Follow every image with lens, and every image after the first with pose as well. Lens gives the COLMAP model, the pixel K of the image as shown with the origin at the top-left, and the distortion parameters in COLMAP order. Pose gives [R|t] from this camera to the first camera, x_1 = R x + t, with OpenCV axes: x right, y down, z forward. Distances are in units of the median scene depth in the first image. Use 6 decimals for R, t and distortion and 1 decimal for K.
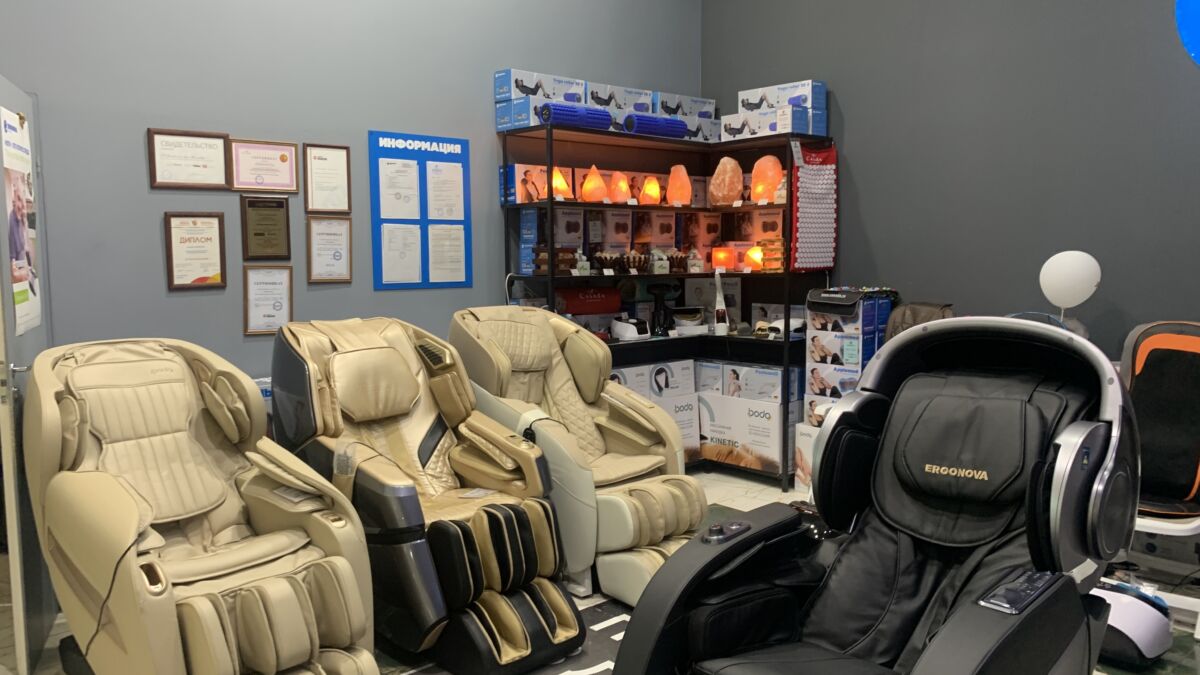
lens RADIAL K [[917.2, 0, 600.0], [0, 917.2, 337.5], [0, 0, 1]] dist [0.023722, -0.230379]
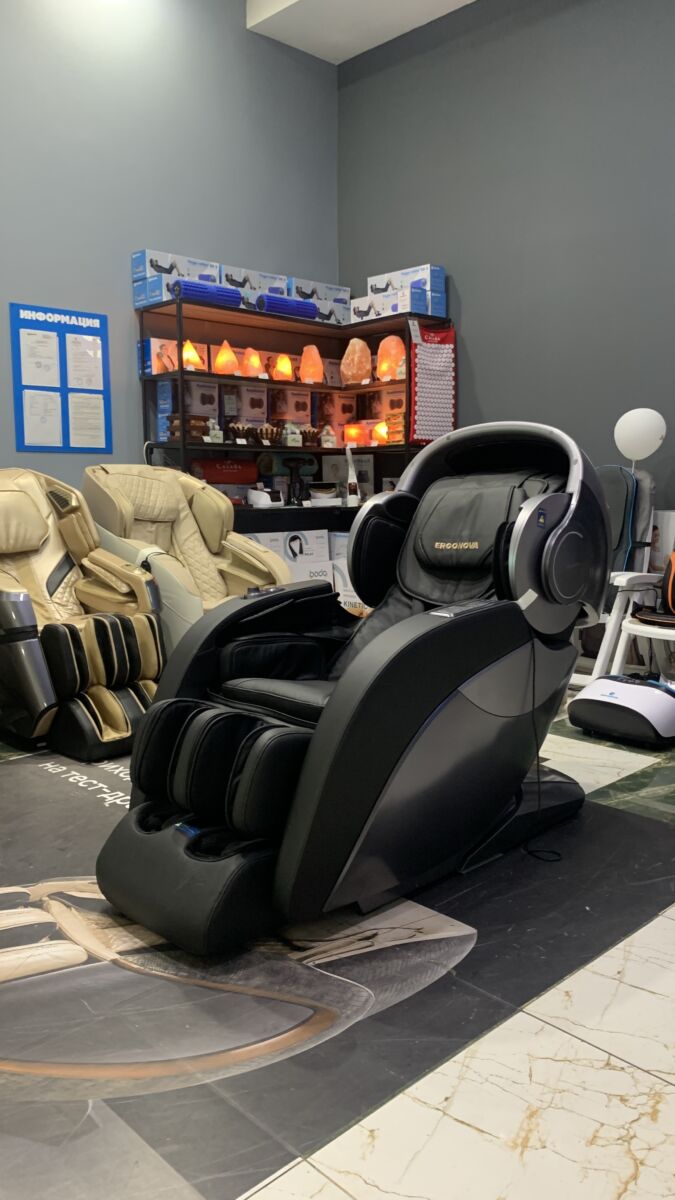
lens RADIAL K [[917.2, 0, 337.5], [0, 917.2, 600.0], [0, 0, 1]] dist [0.023722, -0.230379]
pose [[0.999251, -0.003814, 0.038518, 0.084004], [0.002384, 0.999309, 0.037104, 0.078629], [-0.038633, -0.036985, 0.998569, -0.093448]]
